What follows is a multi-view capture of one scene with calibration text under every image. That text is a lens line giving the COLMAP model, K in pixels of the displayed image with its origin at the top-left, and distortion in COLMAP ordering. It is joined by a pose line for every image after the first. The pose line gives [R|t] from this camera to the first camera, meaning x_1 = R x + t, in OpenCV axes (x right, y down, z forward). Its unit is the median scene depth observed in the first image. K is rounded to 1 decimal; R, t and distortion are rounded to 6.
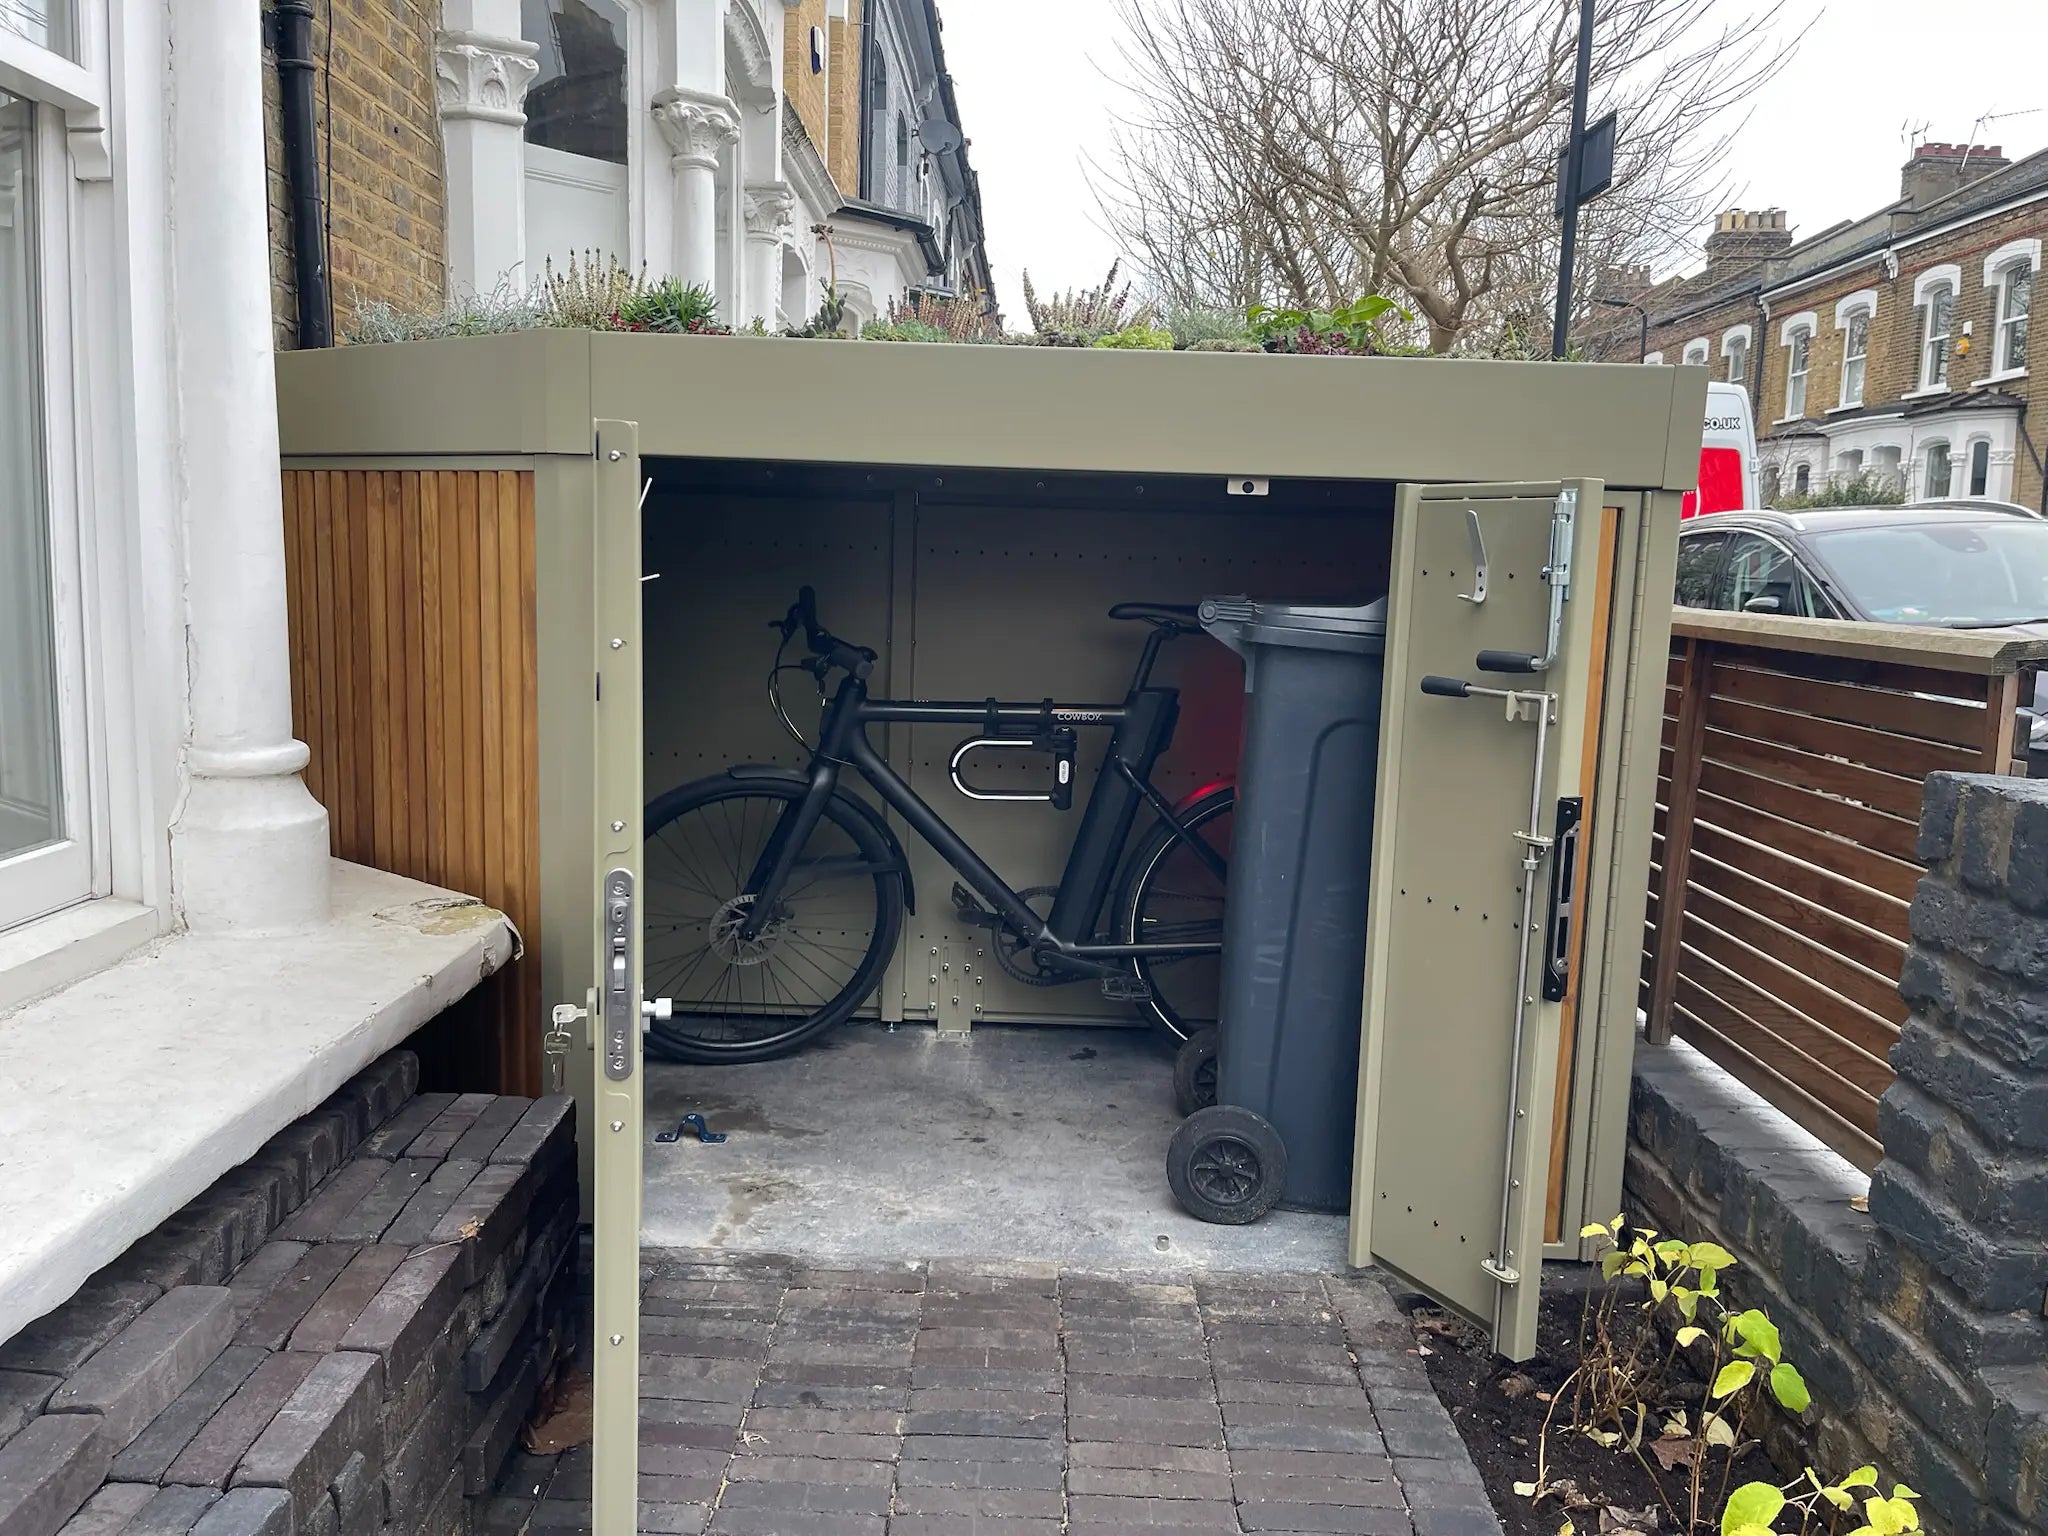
lens RADIAL K [[1553.6, 0, 1029.4], [0, 1553.6, 761.9], [0, 0, 1]] dist [0.032401, -0.033497]
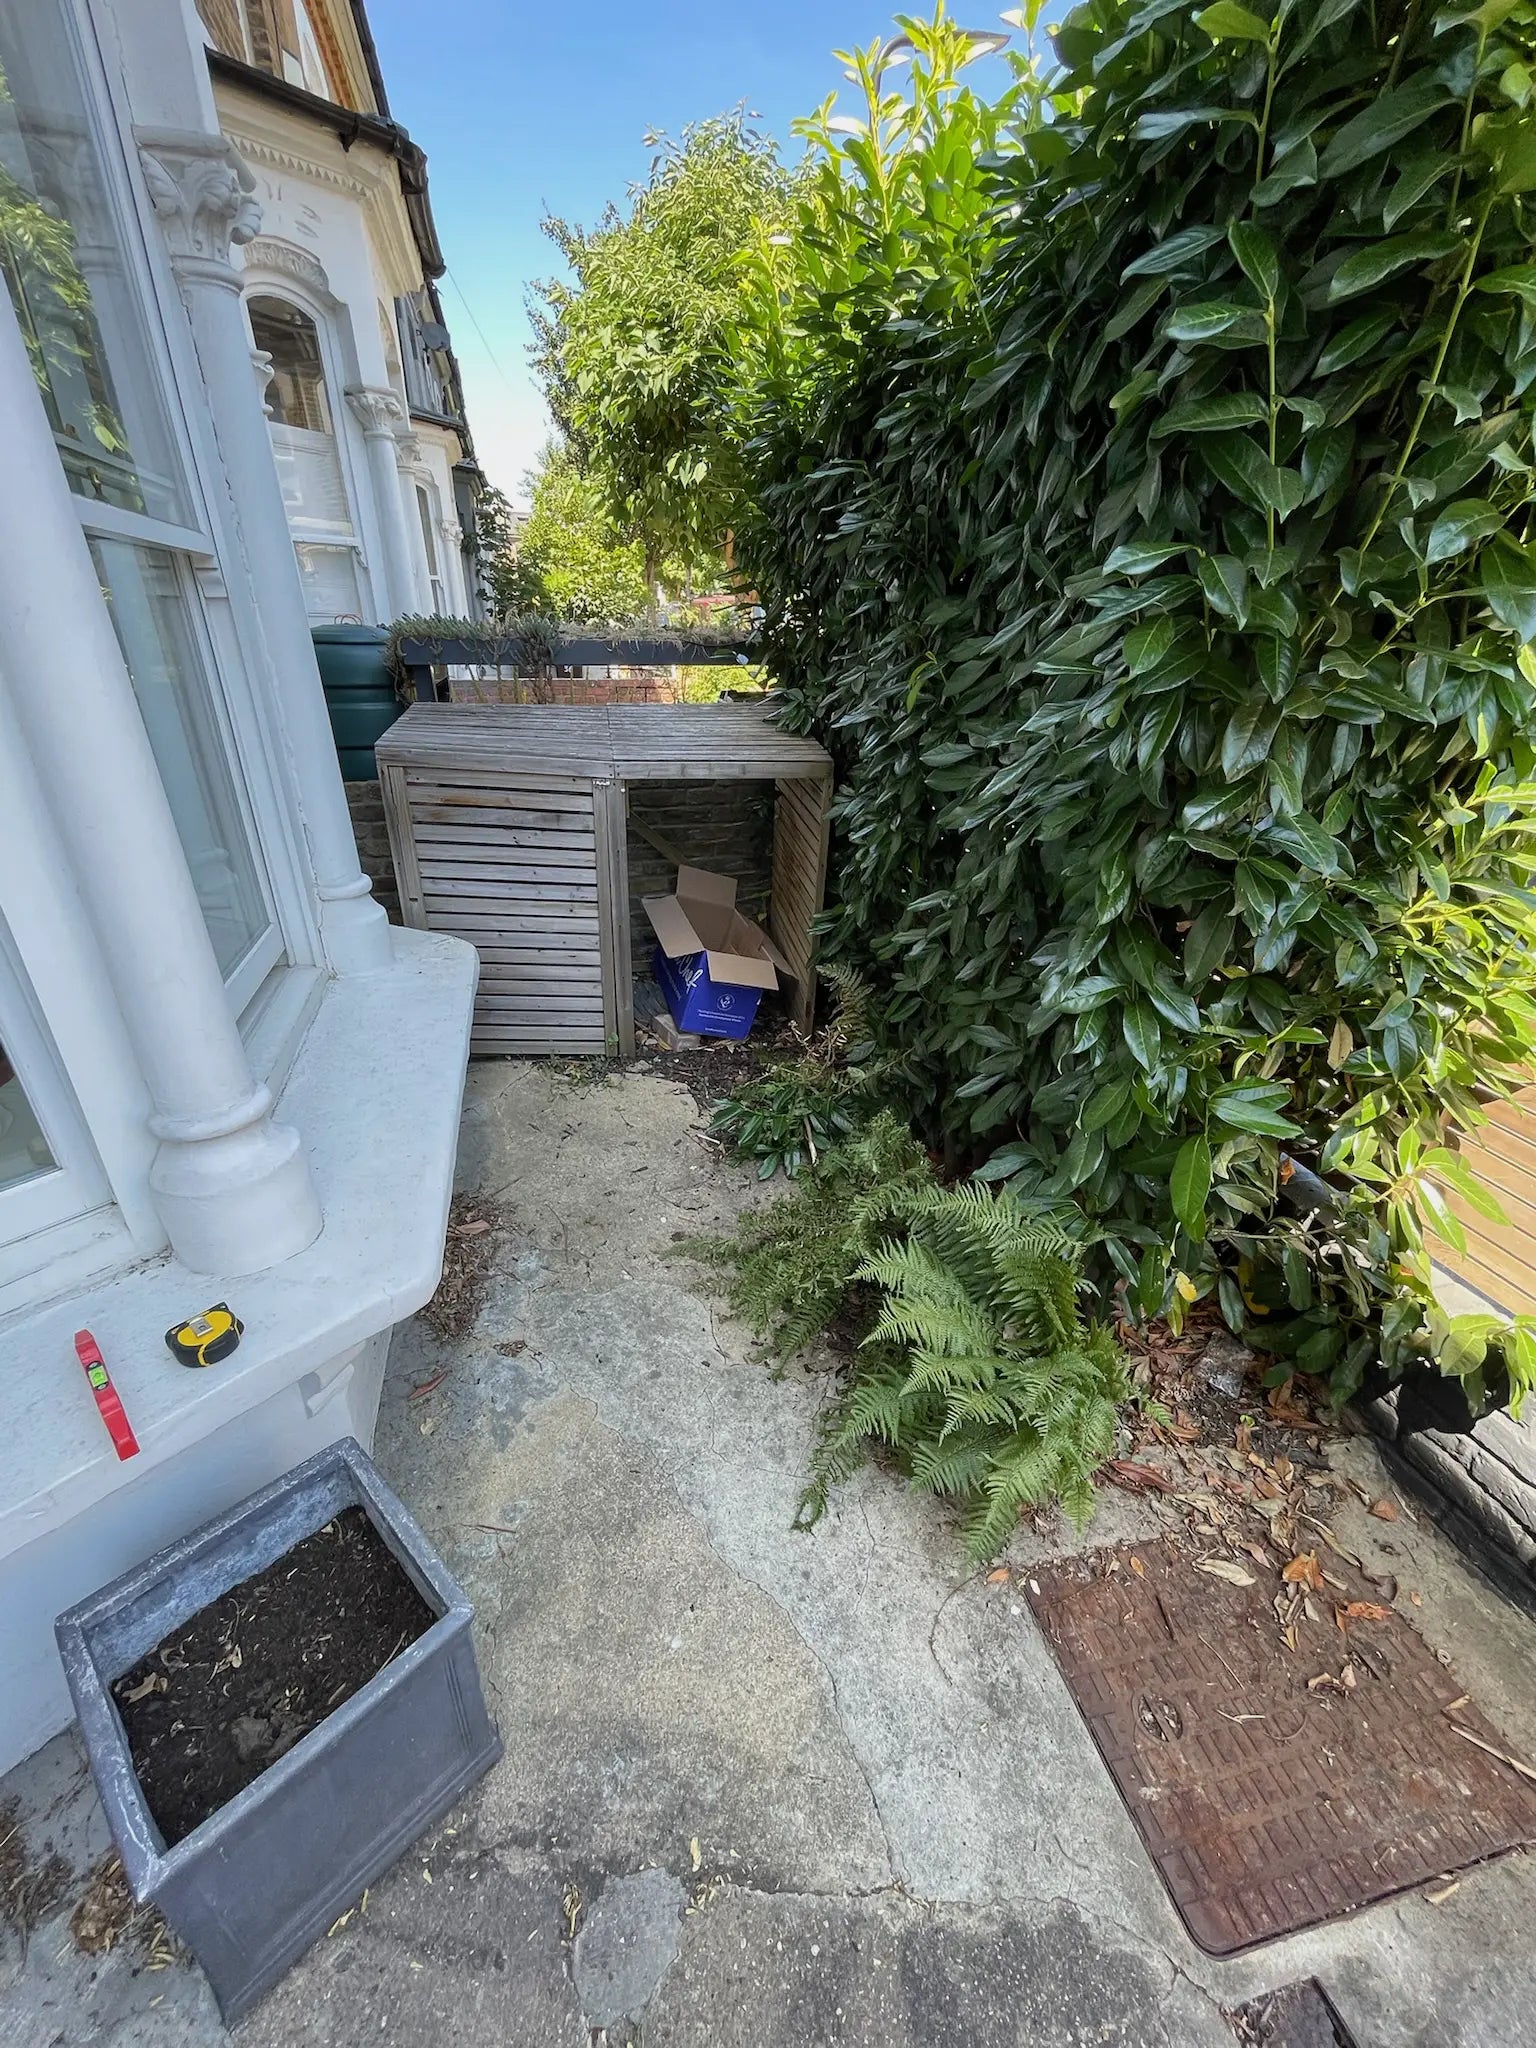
lens RADIAL K [[824.6, 0, 771.8], [0, 824.6, 1026.9], [0, 0, 1]] dist [-0.000876, 0.000261]
pose [[0.959633, -0.133734, 0.247427, -0.075113], [0.046405, 0.942950, 0.329686, -0.044726], [-0.277401, -0.304895, 0.911091, -0.047685]]
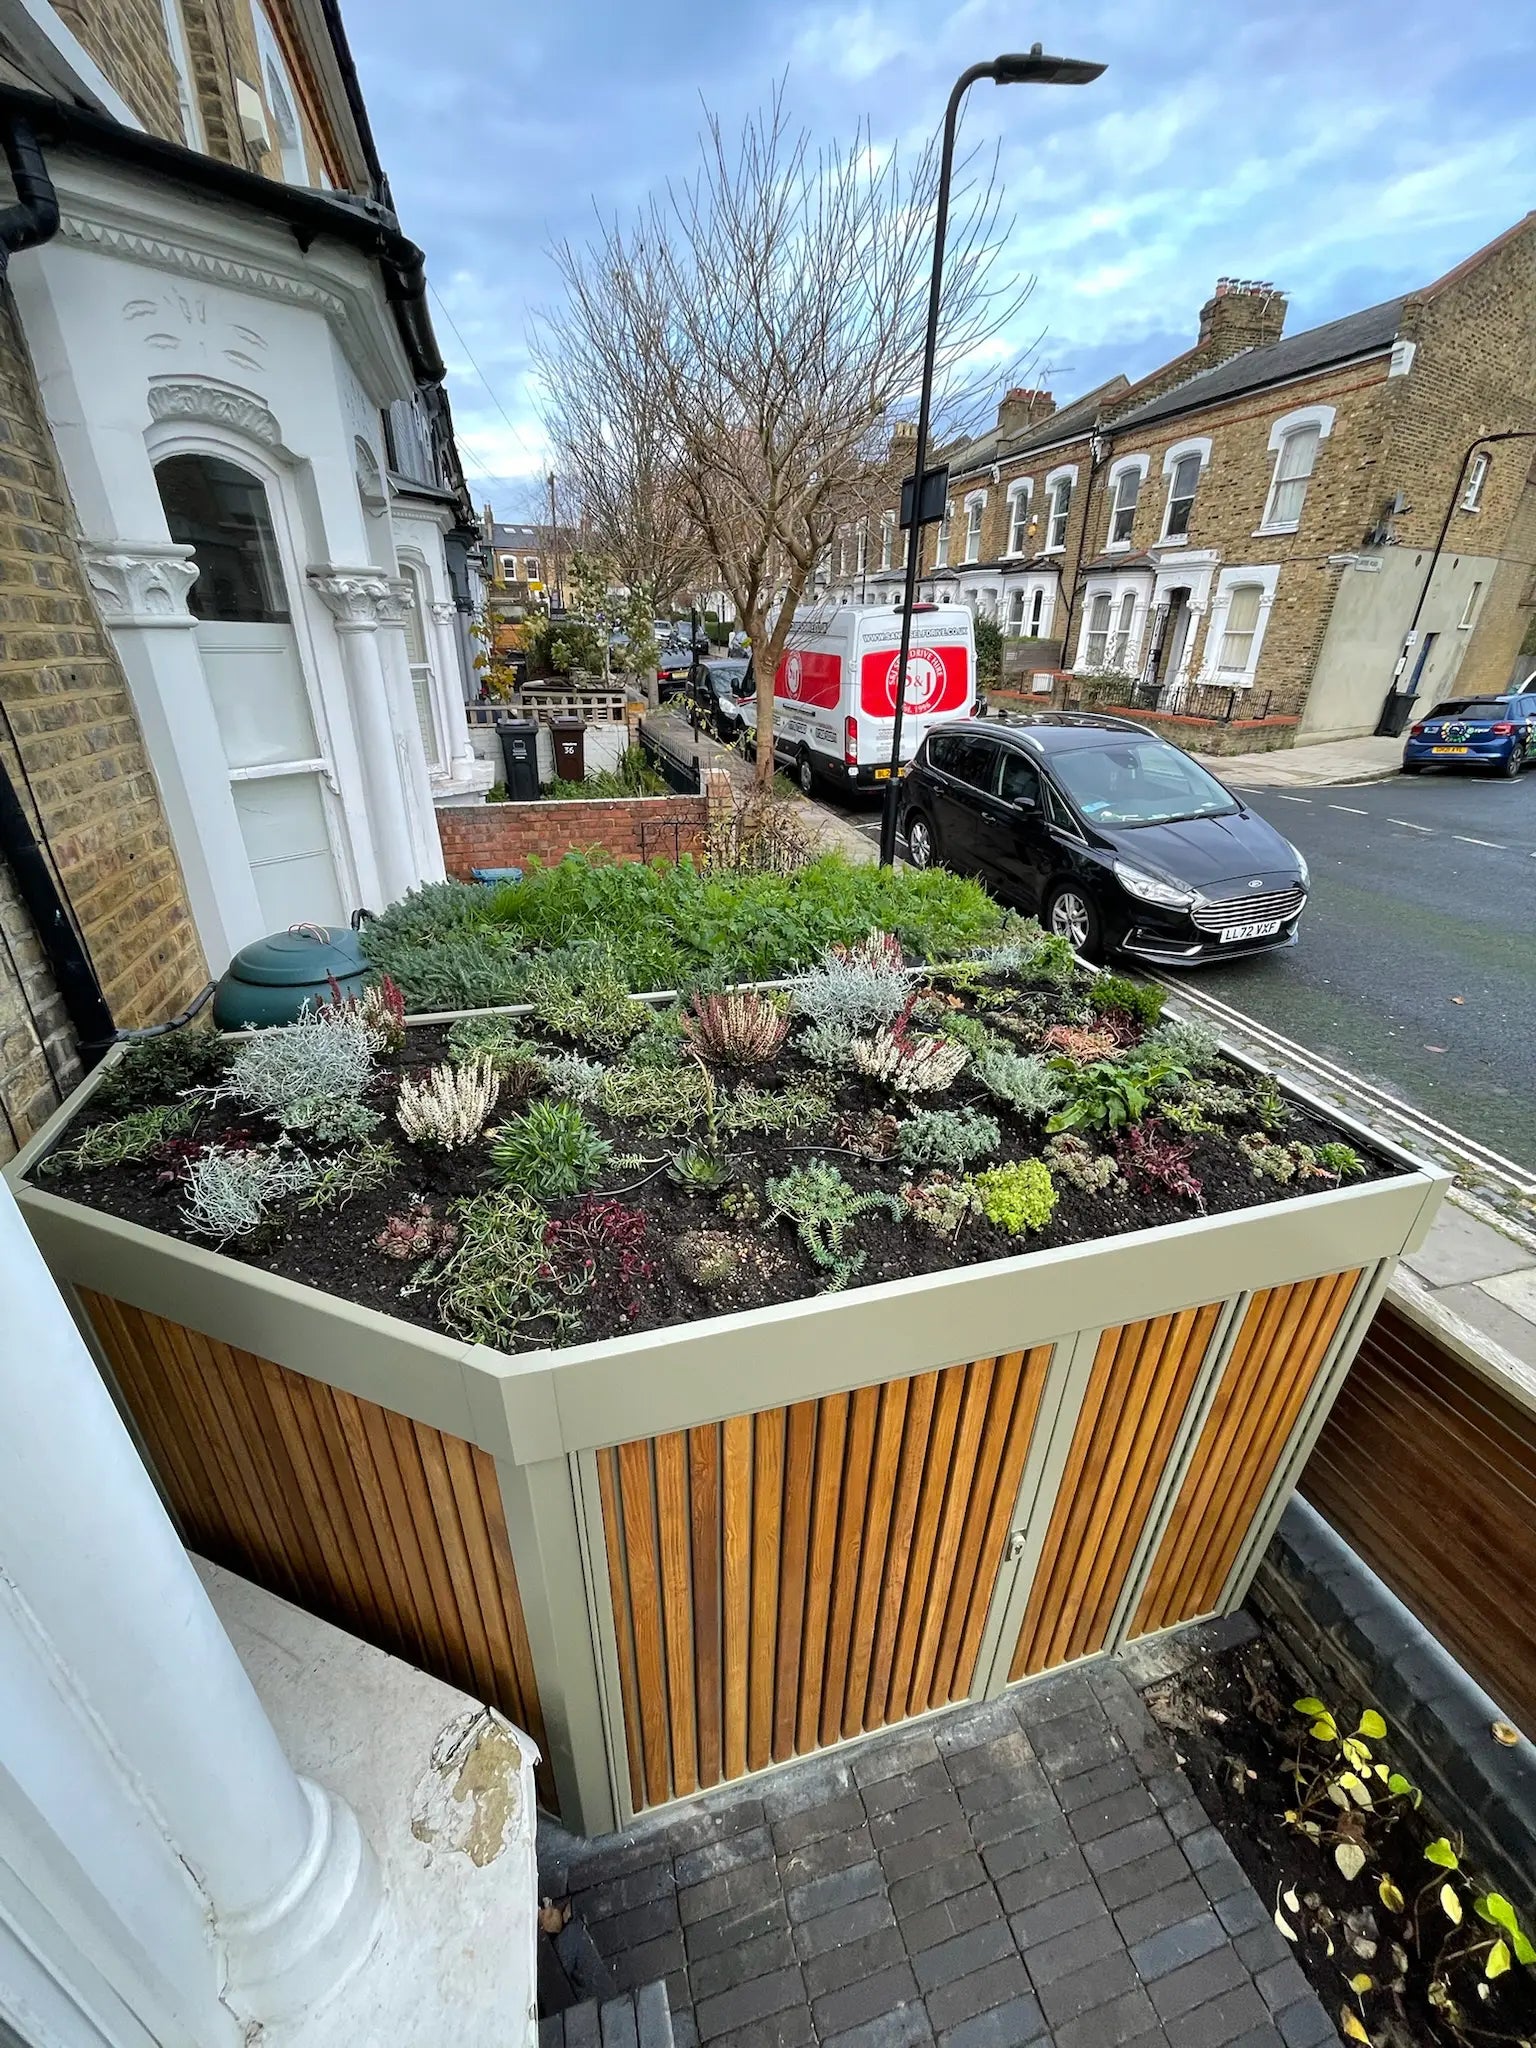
lens RADIAL K [[824.6, 0, 765.0], [0, 824.6, 1019.4], [0, 0, 1]] dist [-0.000876, 0.000261]
pose [[0.957015, -0.136997, 0.255645, -0.077404], [0.049173, 0.945294, 0.322492, -0.185310], [-0.285841, -0.296058, 0.911397, 0.173833]]
